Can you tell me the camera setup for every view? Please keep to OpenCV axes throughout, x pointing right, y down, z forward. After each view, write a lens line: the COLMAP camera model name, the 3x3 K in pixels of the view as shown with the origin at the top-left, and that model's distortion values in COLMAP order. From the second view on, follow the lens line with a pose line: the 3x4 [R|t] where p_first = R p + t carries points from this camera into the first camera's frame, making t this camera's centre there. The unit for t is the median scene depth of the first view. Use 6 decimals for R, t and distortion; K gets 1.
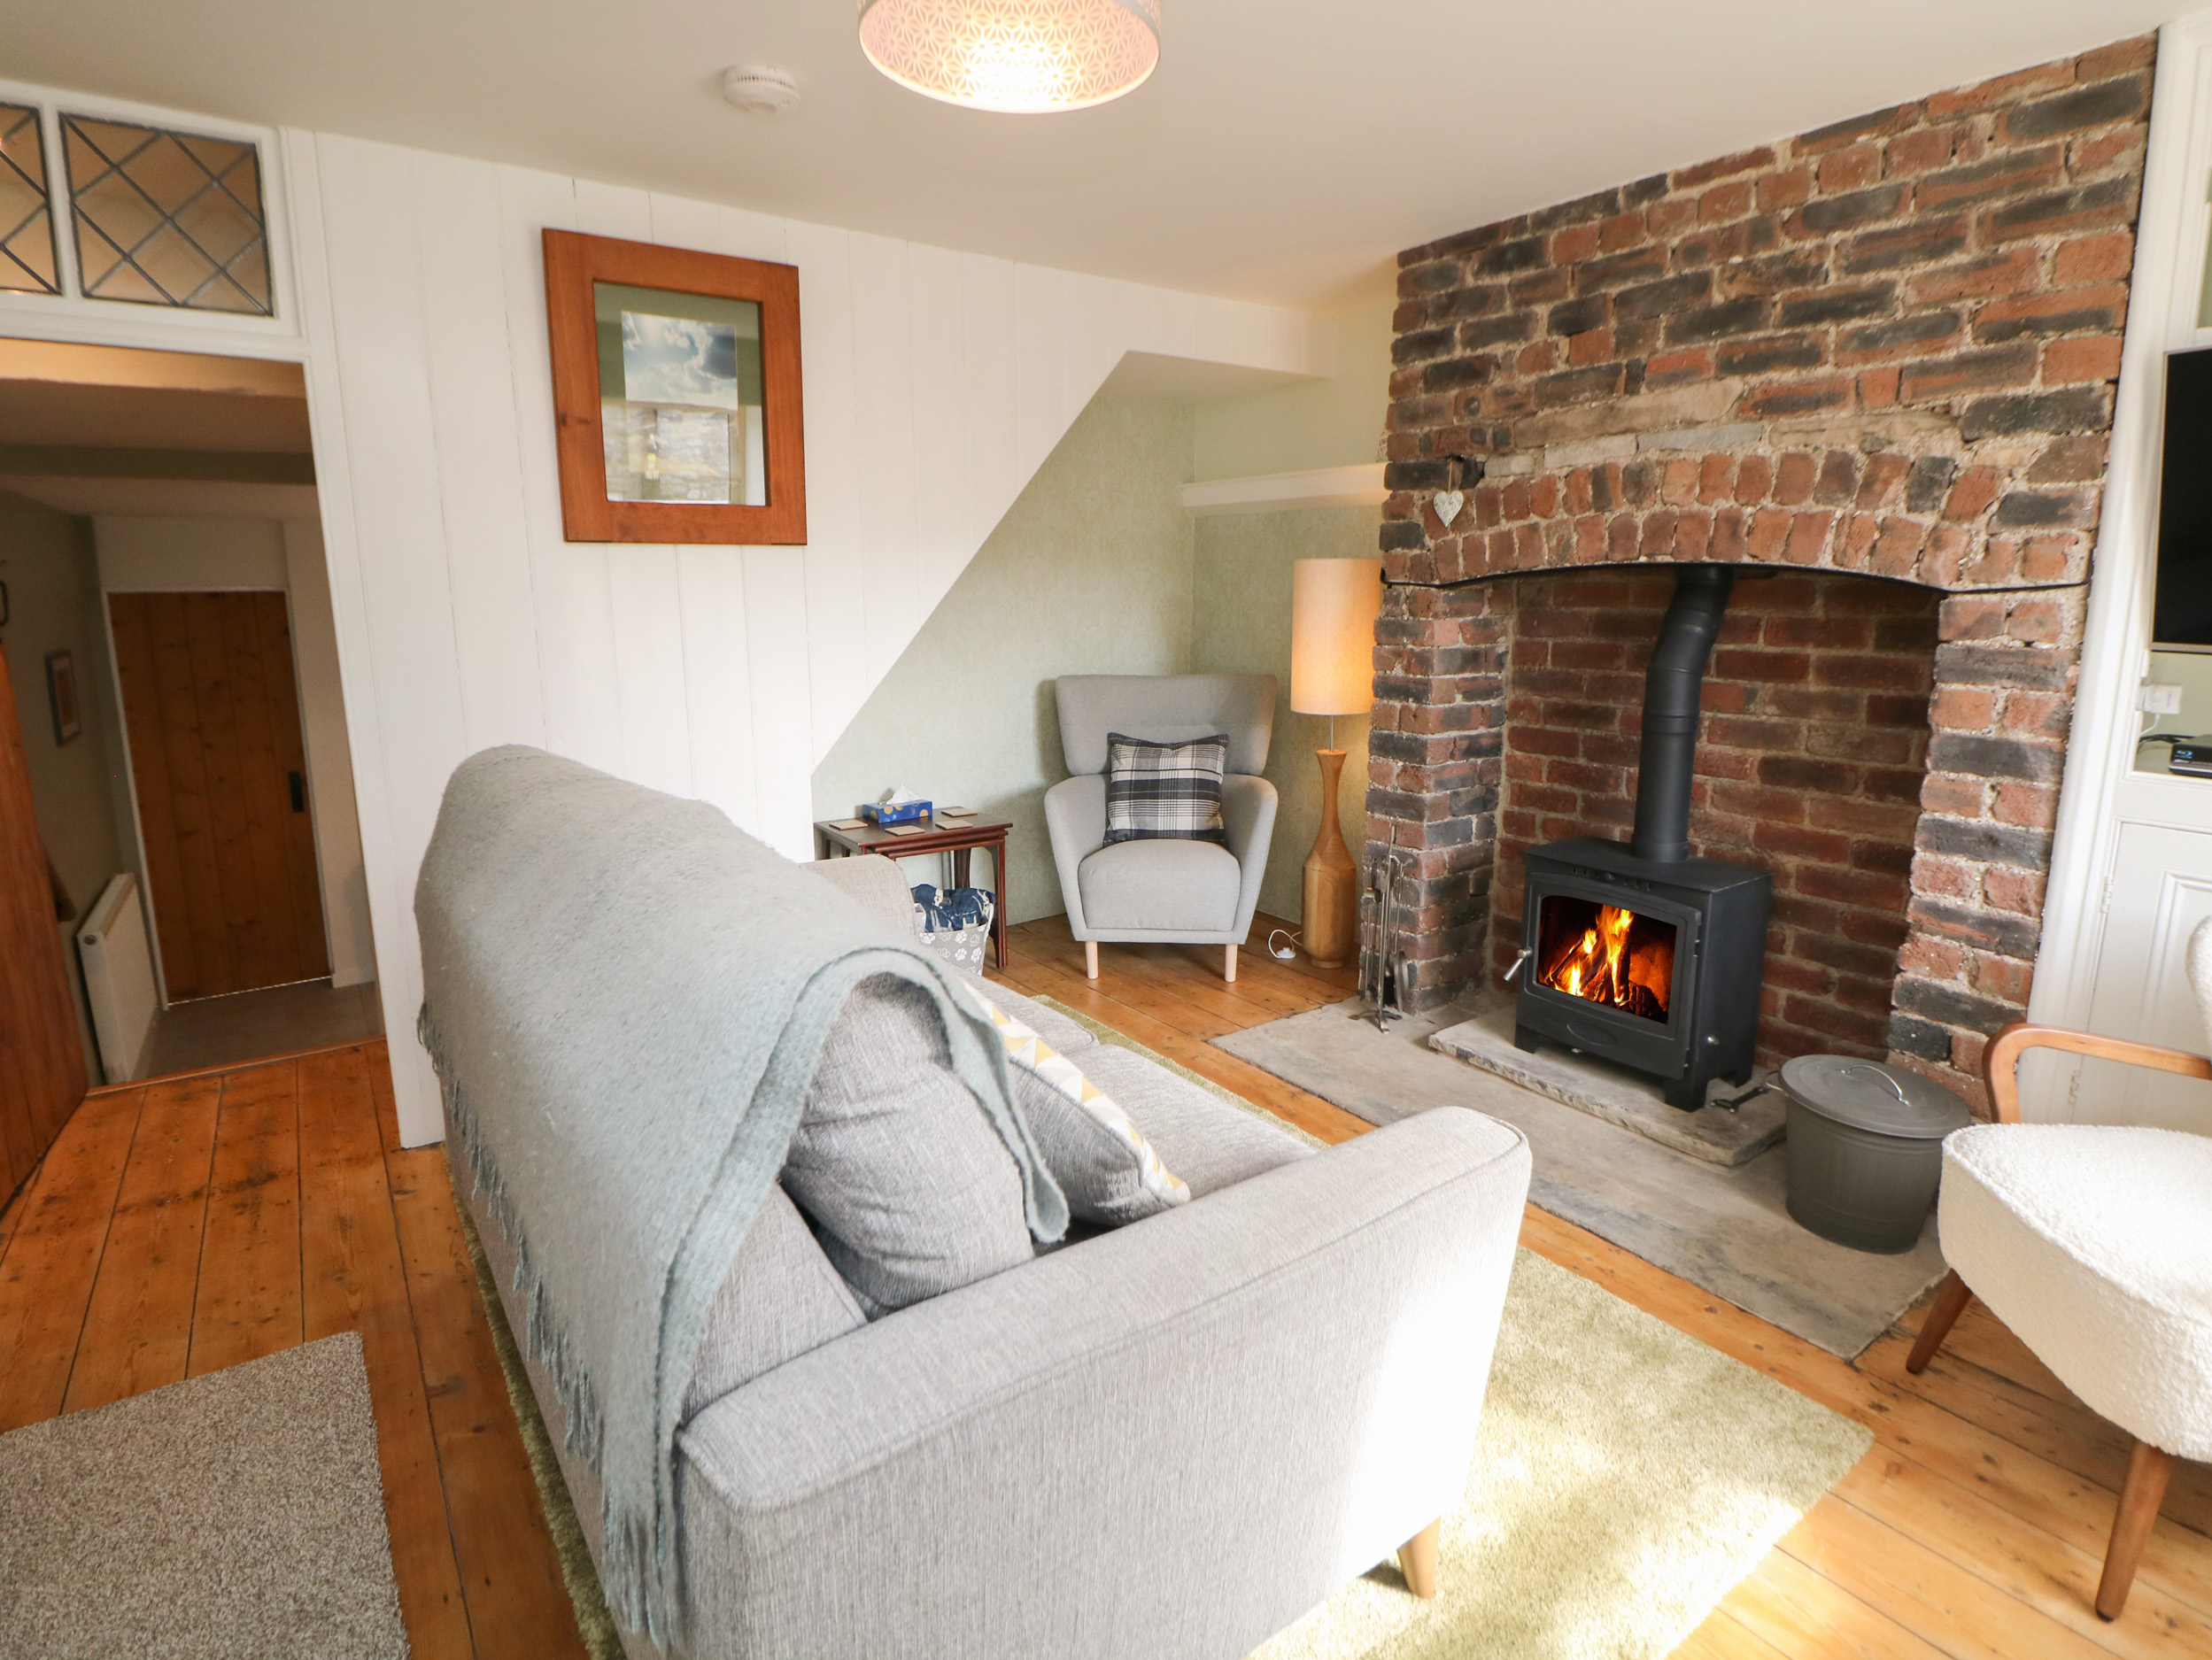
lens RADIAL K [[1137.5, 0, 1113.9], [0, 1137.5, 768.4], [0, 0, 1]] dist [0.001453, -0.012168]
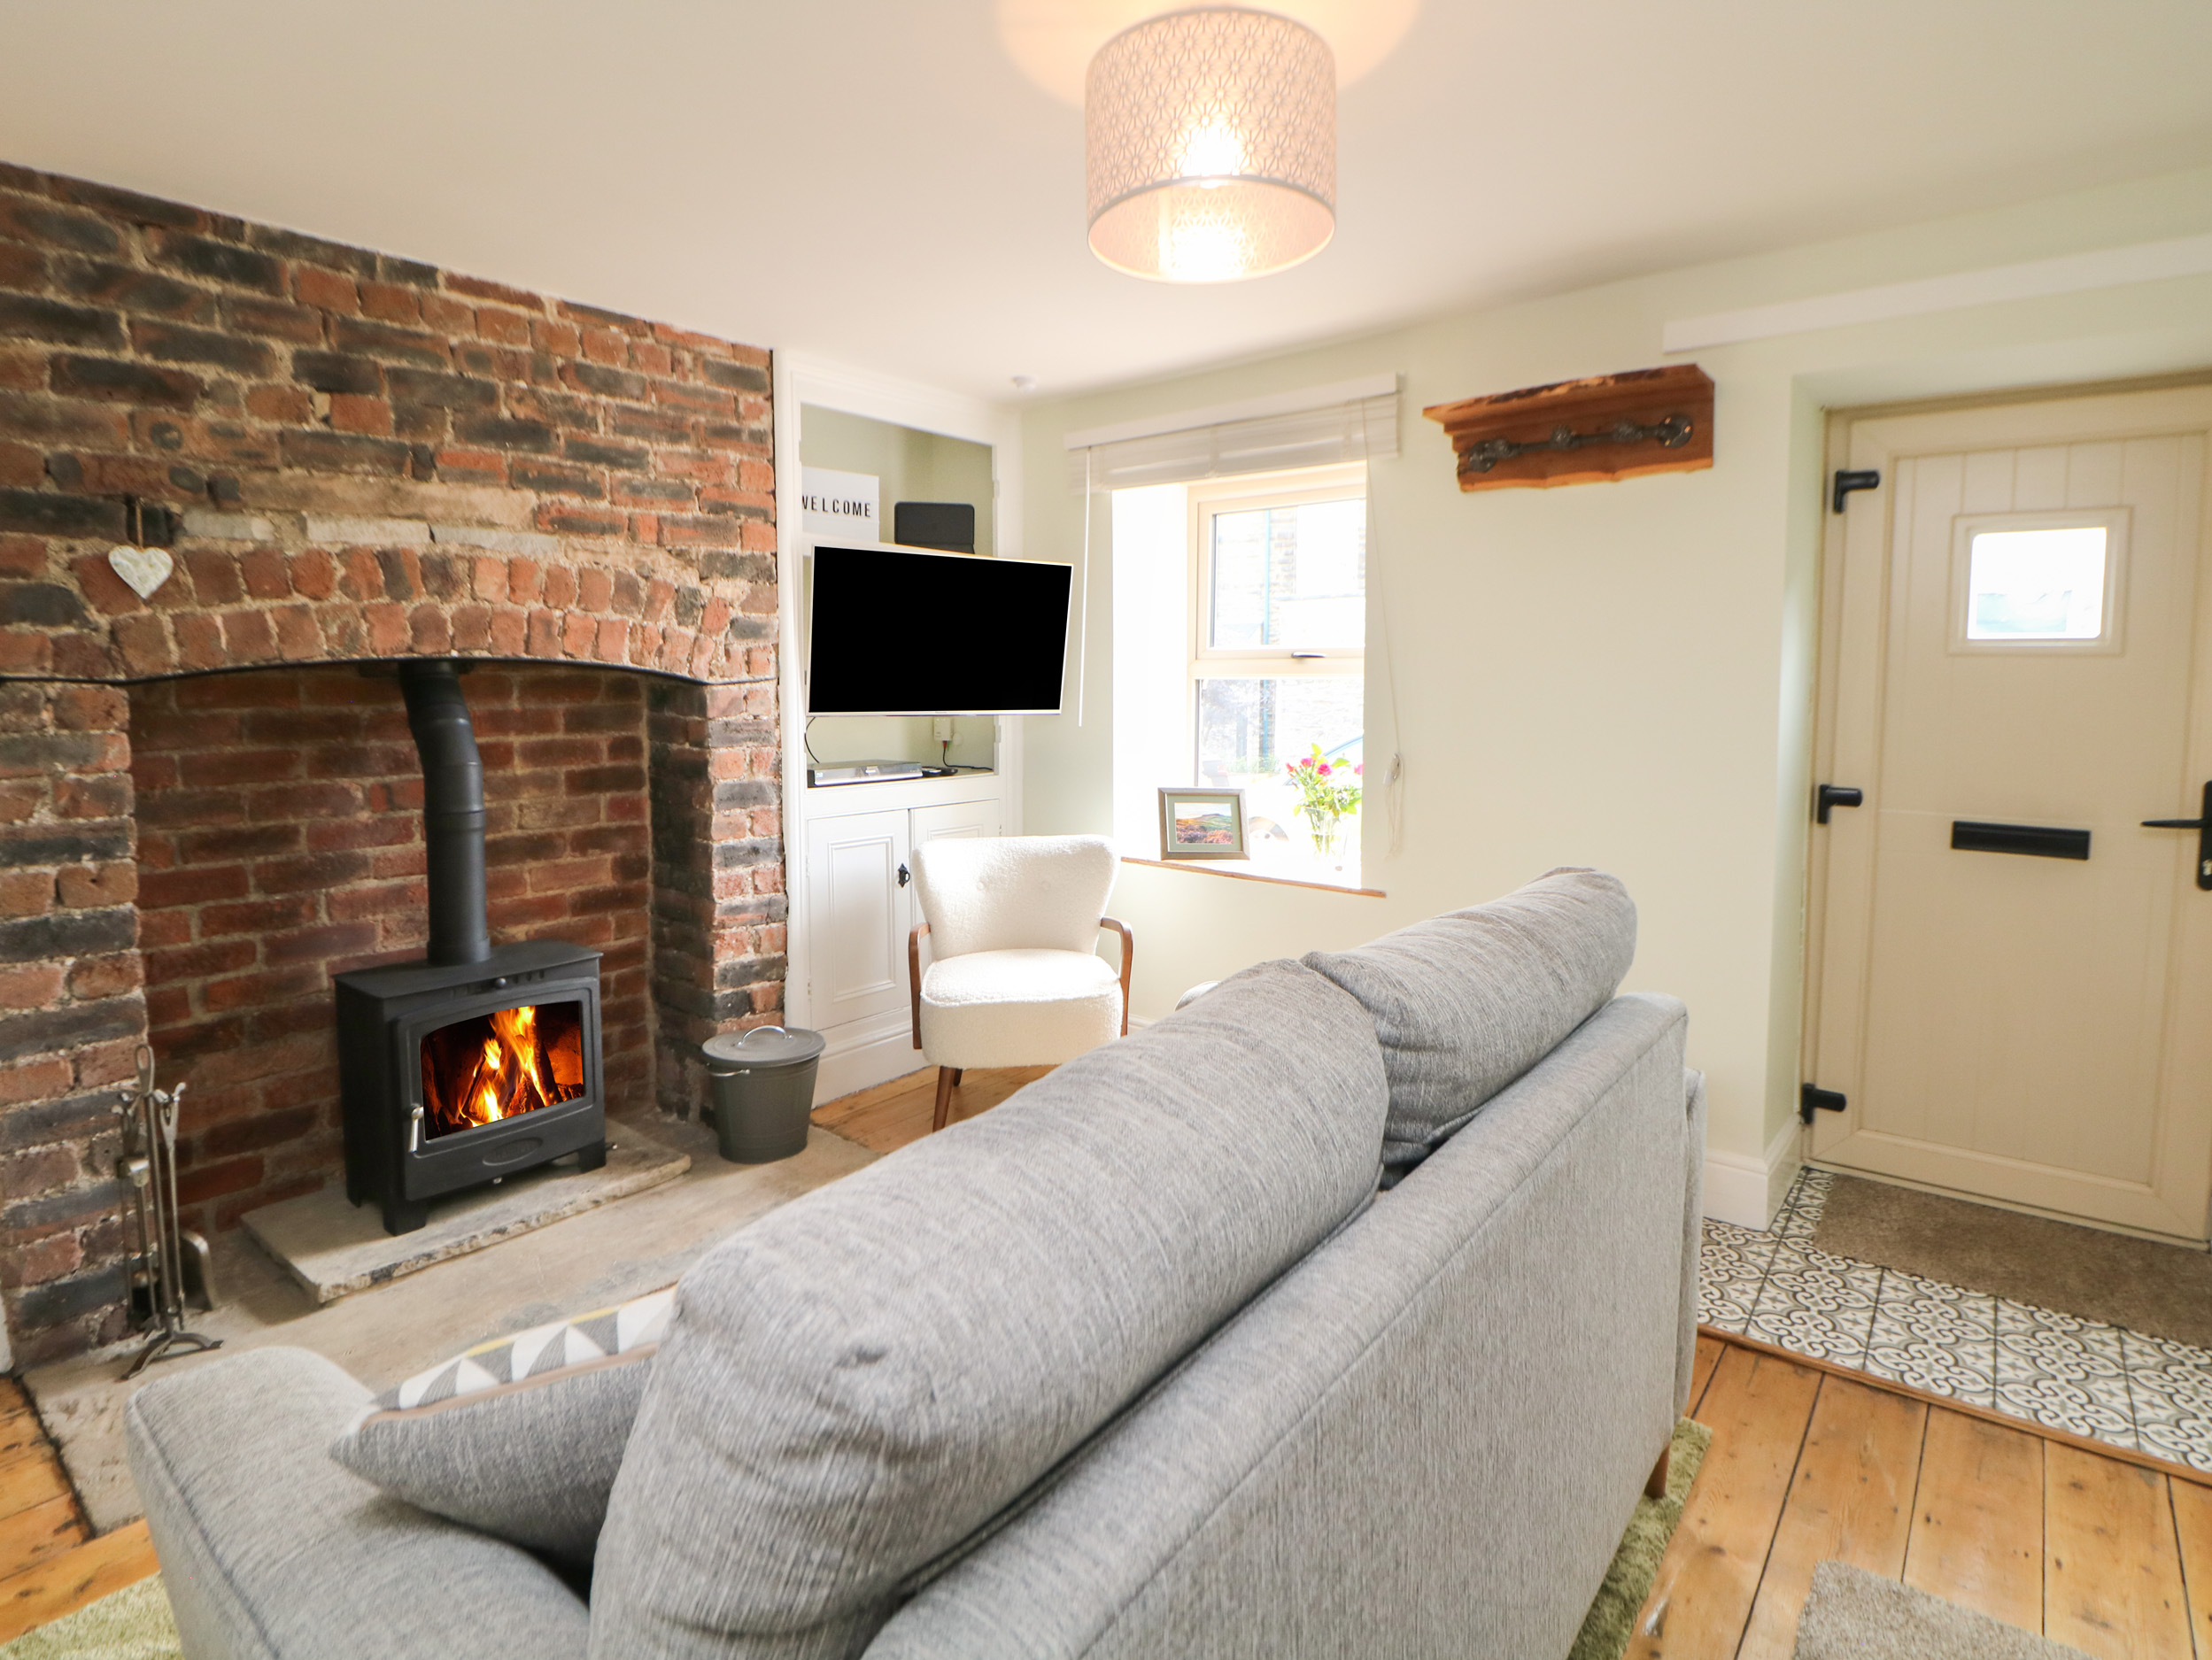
lens RADIAL K [[1166.6, 0, 1115.6], [0, 1166.6, 758.3], [0, 0, 1]] dist [0.001006, -0.022147]
pose [[-0.275440, -0.063952, 0.959189, -0.671293], [0.154963, 0.981782, 0.109958, -0.124080], [-0.948746, 0.178926, -0.260512, 0.777114]]
